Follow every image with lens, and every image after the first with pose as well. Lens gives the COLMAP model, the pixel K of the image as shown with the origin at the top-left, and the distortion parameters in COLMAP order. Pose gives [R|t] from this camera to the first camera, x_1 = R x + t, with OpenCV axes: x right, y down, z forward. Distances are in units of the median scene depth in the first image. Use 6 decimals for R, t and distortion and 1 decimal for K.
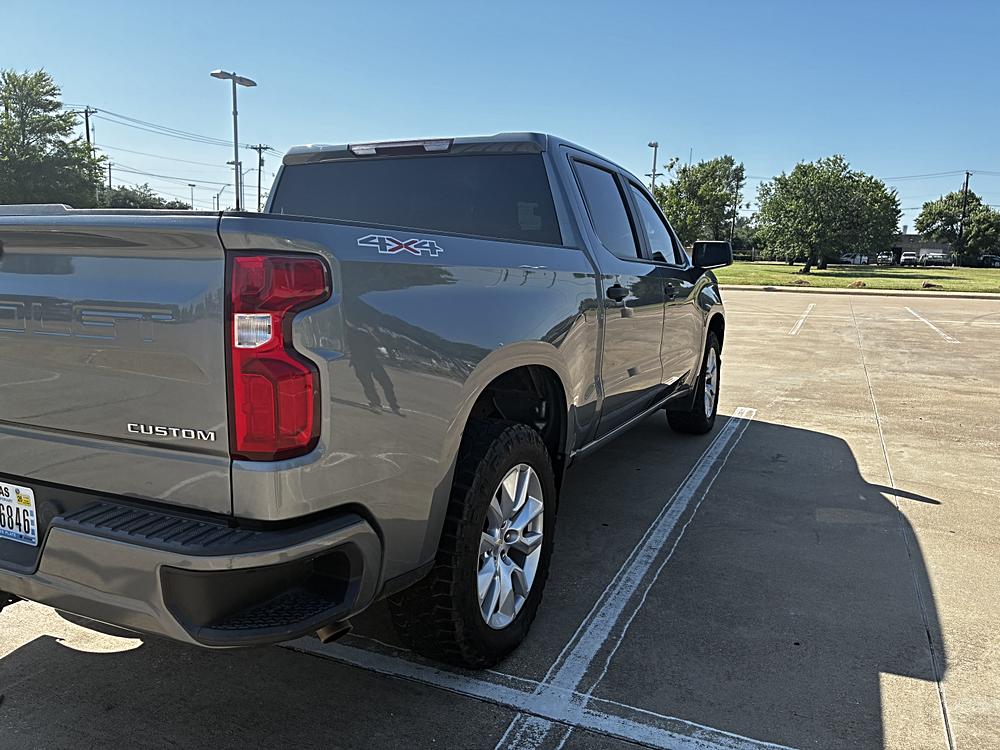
lens RADIAL K [[759.3, 0, 506.0], [0, 759.3, 369.0], [0, 0, 1]] dist [0.042915, -0.050005]
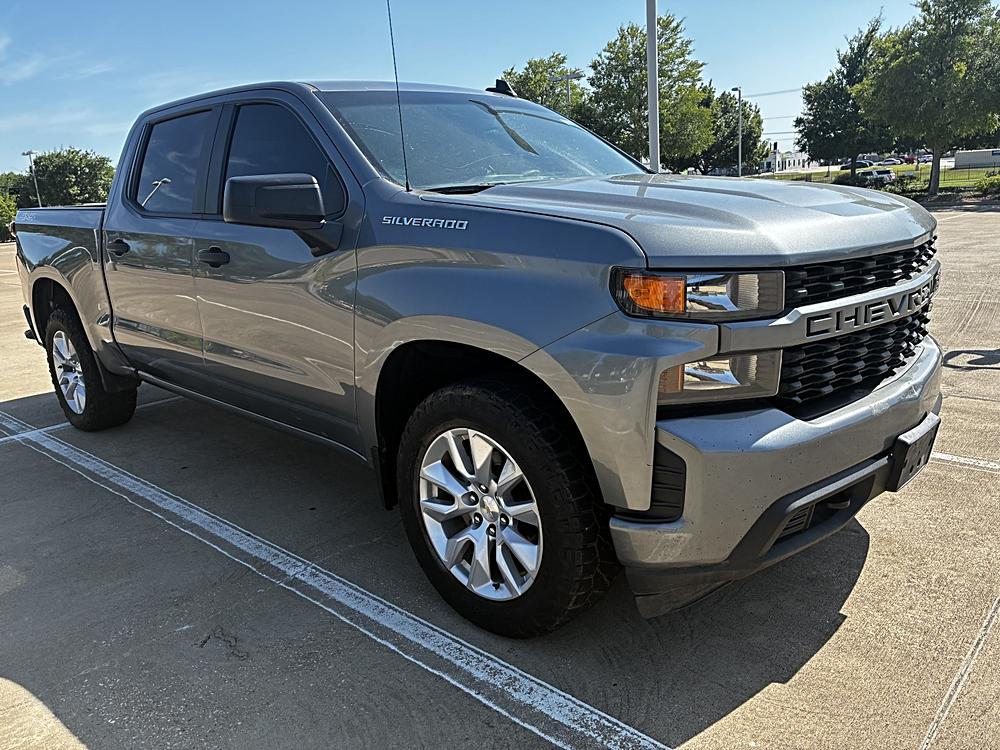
lens RADIAL K [[759.3, 0, 503.8], [0, 759.3, 369.3], [0, 0, 1]] dist [0.042915, -0.050005]
pose [[-0.324229, 0.217135, -0.920722, 0.829070], [-0.088519, 0.962066, 0.258057, -0.214255], [0.941828, 0.165171, -0.292709, 1.511786]]
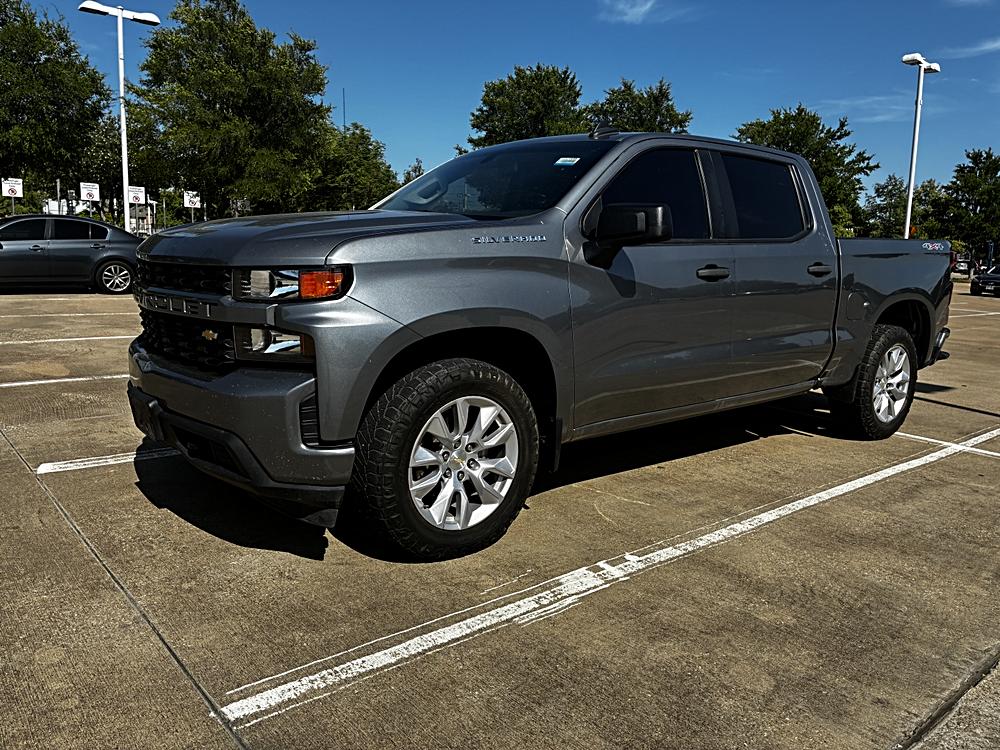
lens RADIAL K [[759.3, 0, 497.1], [0, 759.3, 375.9], [0, 0, 1]] dist [0.042915, -0.050005]
pose [[-0.895784, -0.127546, 0.425797, -0.357855], [0.009700, 0.952108, 0.305607, -0.297082], [-0.444384, 0.277888, -0.851646, 2.097044]]
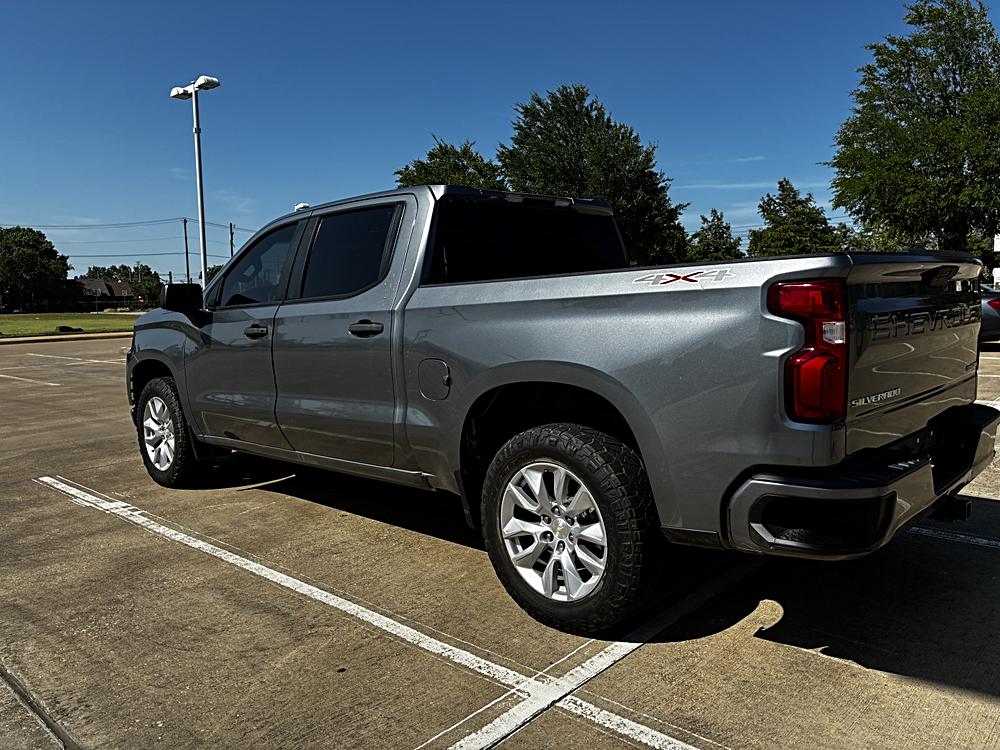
lens RADIAL K [[759.3, 0, 499.9], [0, 759.3, 375.6], [0, 0, 1]] dist [0.042915, -0.050005]
pose [[0.328896, -0.127930, 0.935661, -1.042060], [0.175693, 0.981774, 0.072476, -0.097189], [-0.927879, 0.140552, 0.345378, 0.556692]]
